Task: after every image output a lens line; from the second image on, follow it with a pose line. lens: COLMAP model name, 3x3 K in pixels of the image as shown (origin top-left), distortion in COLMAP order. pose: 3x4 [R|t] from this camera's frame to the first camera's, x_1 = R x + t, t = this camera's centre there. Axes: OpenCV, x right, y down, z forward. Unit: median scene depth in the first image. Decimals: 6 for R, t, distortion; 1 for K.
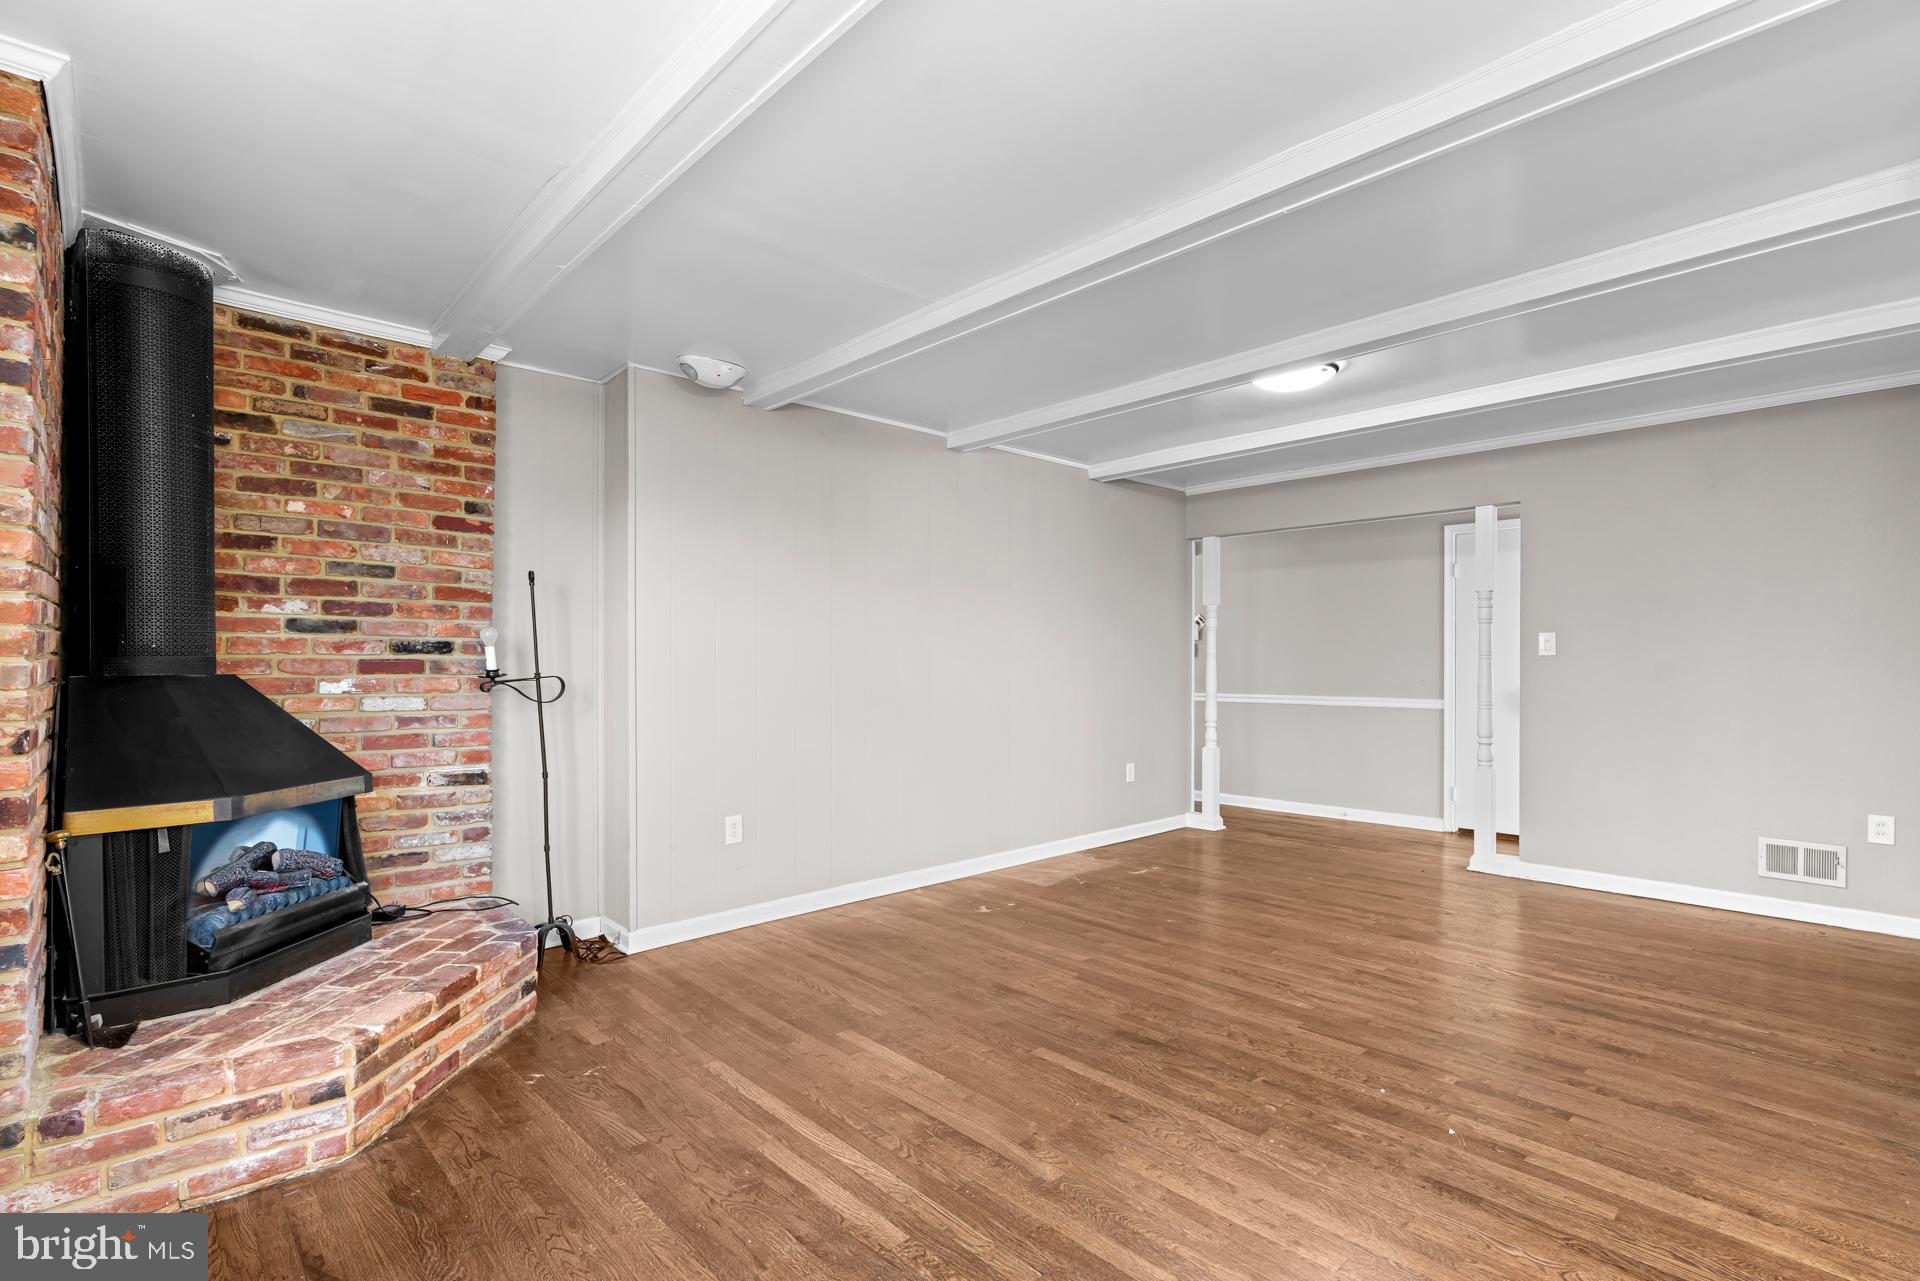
lens RADIAL K [[873.3, 0, 951.5], [0, 873.3, 667.2], [0, 0, 1]] dist [-0.014827, 0.006097]
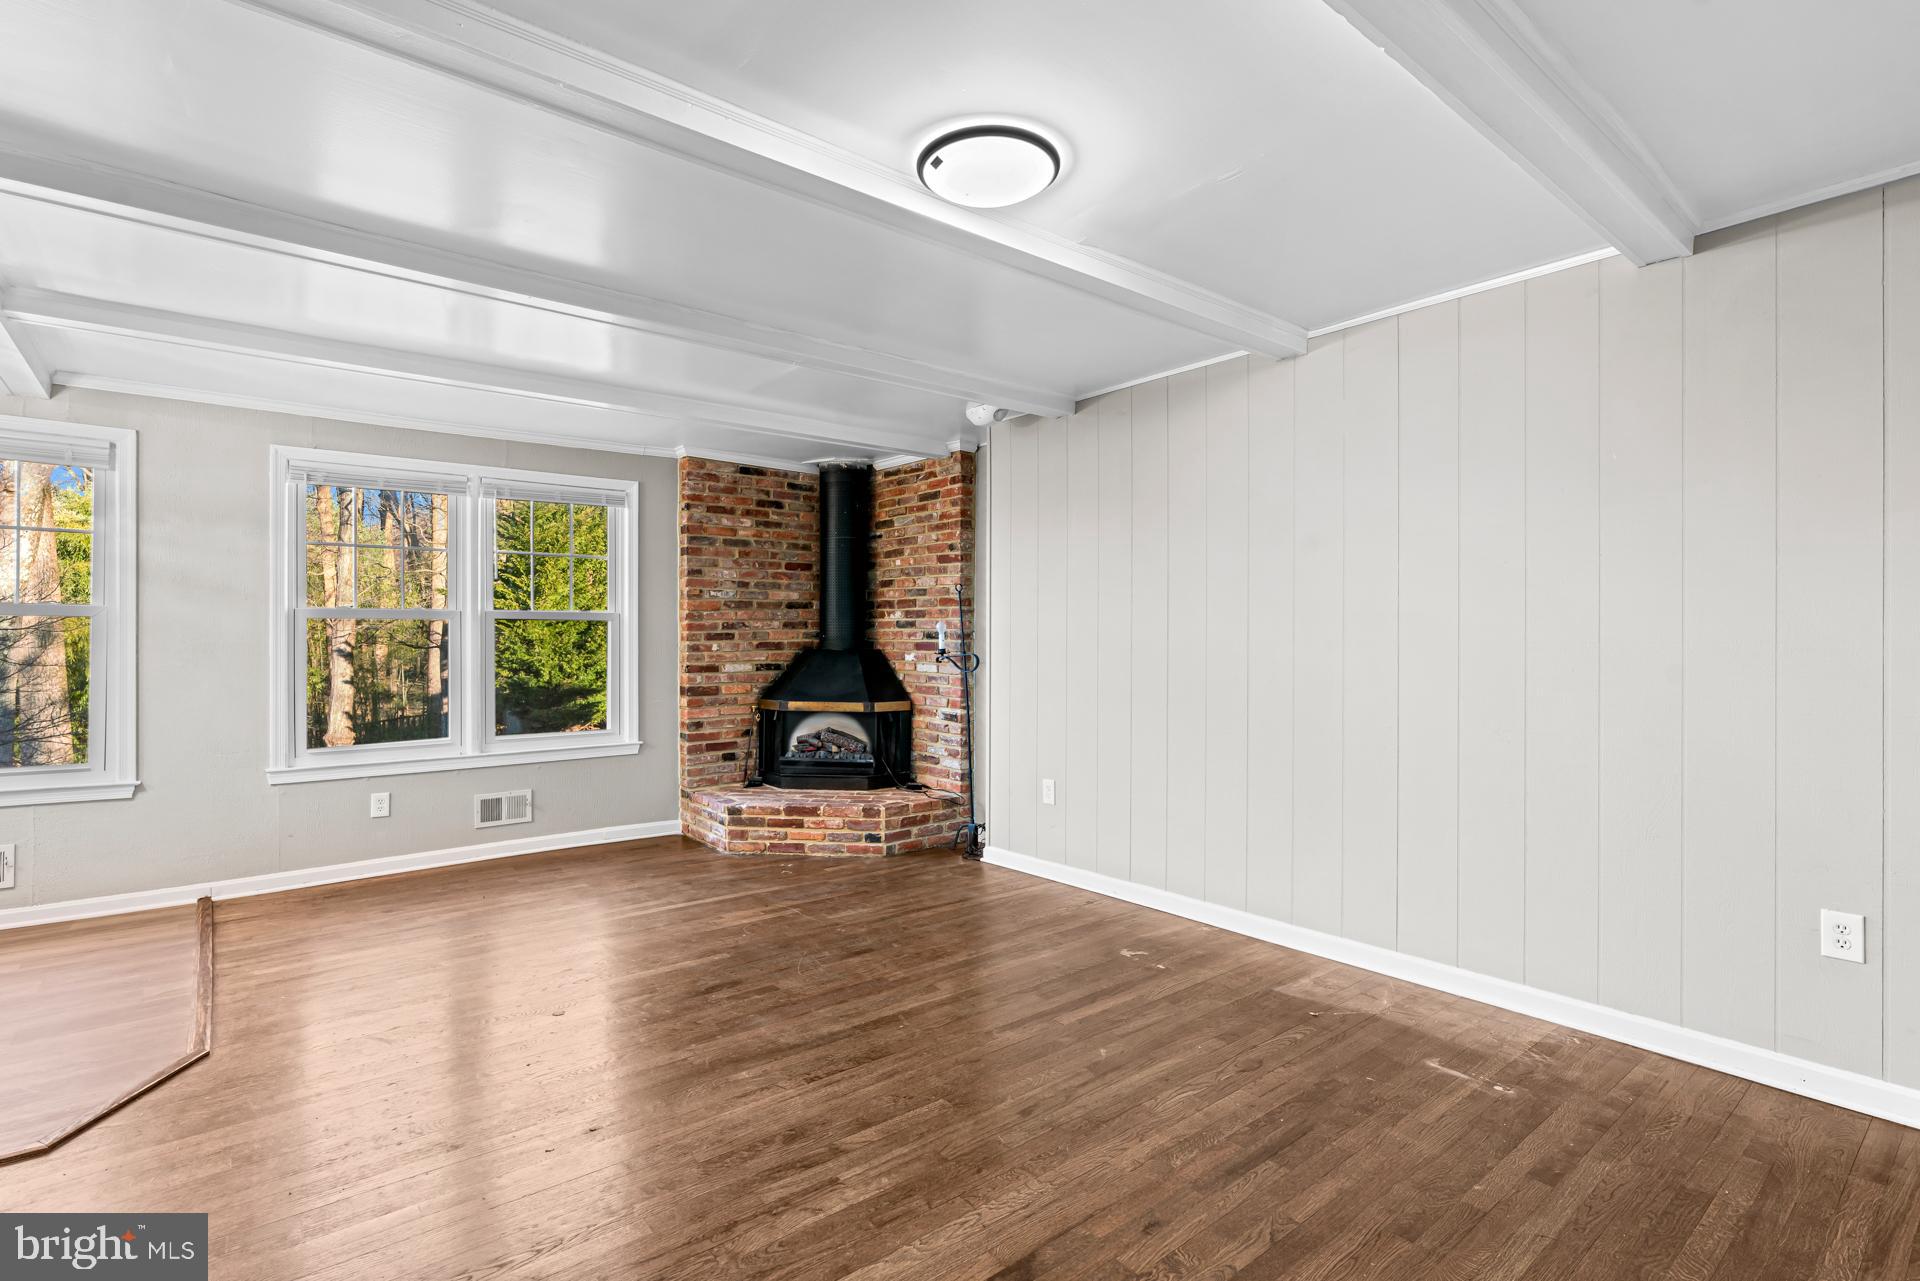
lens RADIAL K [[873.3, 0, 962.7], [0, 873.3, 638.9], [0, 0, 1]] dist [-0.014827, 0.006097]
pose [[-0.022738, -0.001000, -0.999741, 1.136521], [-0.008325, 0.999965, -0.000811, -0.015526], [0.999707, 0.008304, -0.022745, 1.151710]]
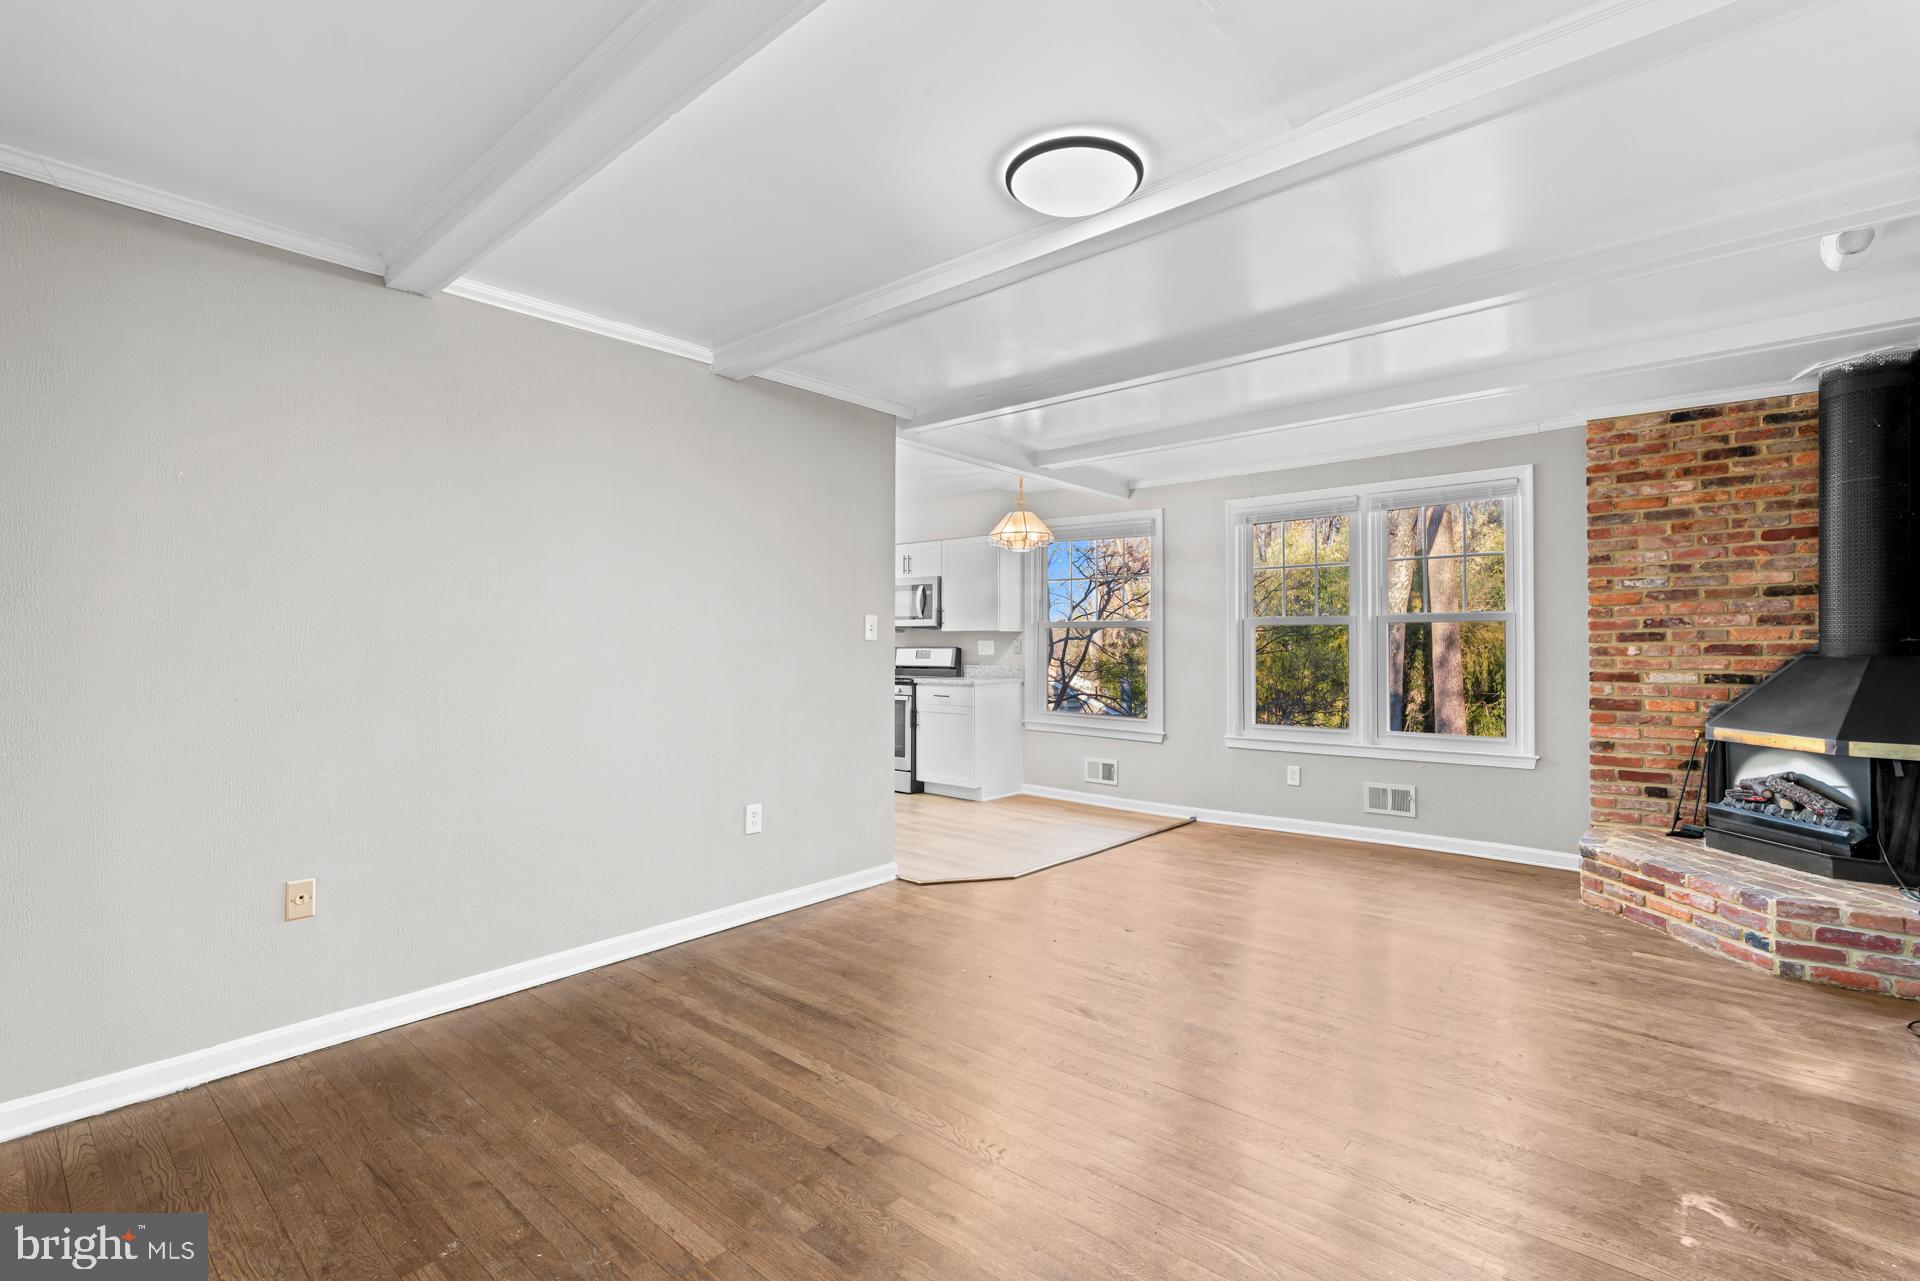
lens RADIAL K [[873.3, 0, 971.2], [0, 873.3, 642.5], [0, 0, 1]] dist [-0.014827, 0.006097]
pose [[-0.986000, 0.000319, -0.166745, 0.656890], [-0.000948, 0.999971, 0.007519, -0.018517], [0.166742, 0.007572, -0.985971, 1.818938]]
